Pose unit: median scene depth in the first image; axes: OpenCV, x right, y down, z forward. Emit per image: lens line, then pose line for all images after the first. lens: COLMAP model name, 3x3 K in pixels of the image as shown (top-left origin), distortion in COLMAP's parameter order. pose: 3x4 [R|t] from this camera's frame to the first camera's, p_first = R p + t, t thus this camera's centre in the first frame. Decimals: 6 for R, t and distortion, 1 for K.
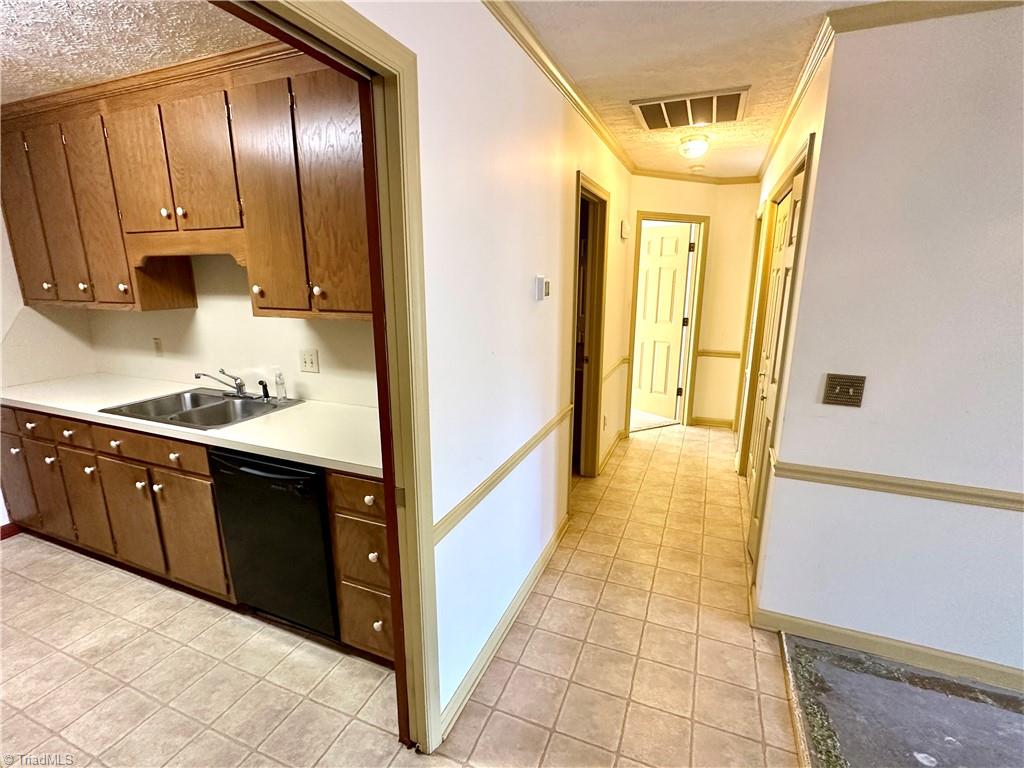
lens RADIAL K [[482.5, 0, 510.9], [0, 482.5, 393.4], [0, 0, 1]] dist [-0.002217, 0.000004]
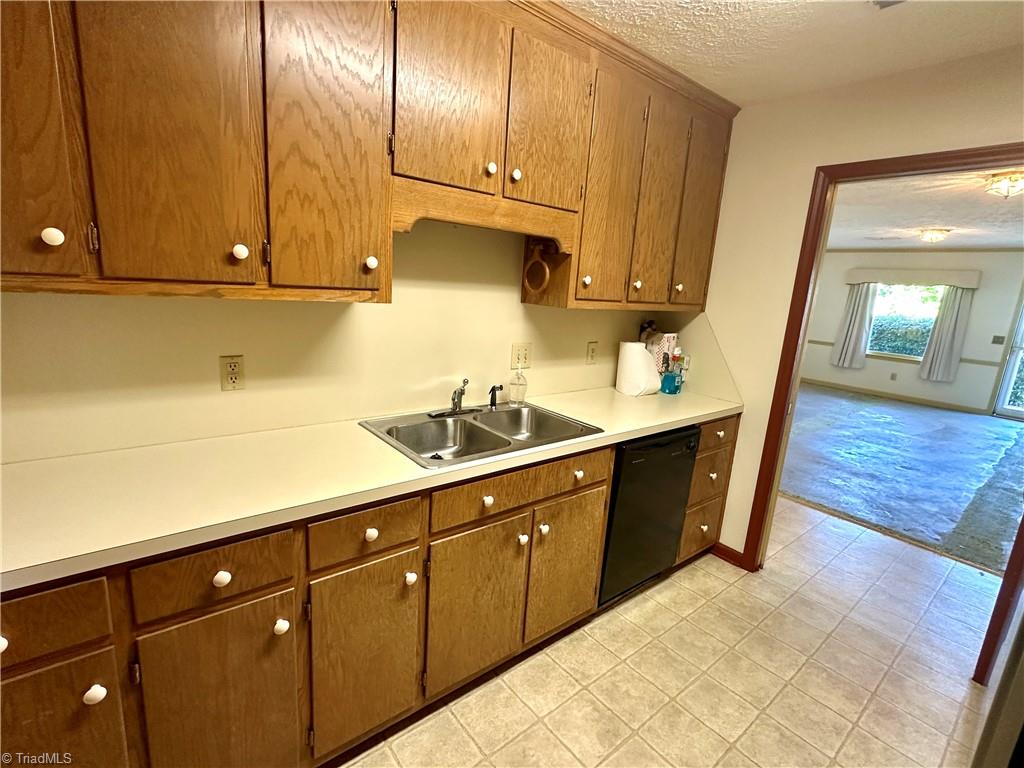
lens RADIAL K [[482.5, 0, 507.7], [0, 482.5, 392.7], [0, 0, 1]] dist [-0.002217, 0.000004]
pose [[0.472716, -0.163801, 0.865857, -1.453057], [0.149434, 0.983242, 0.104424, -0.115969], [-0.868452, 0.080026, 0.489272, 0.671175]]
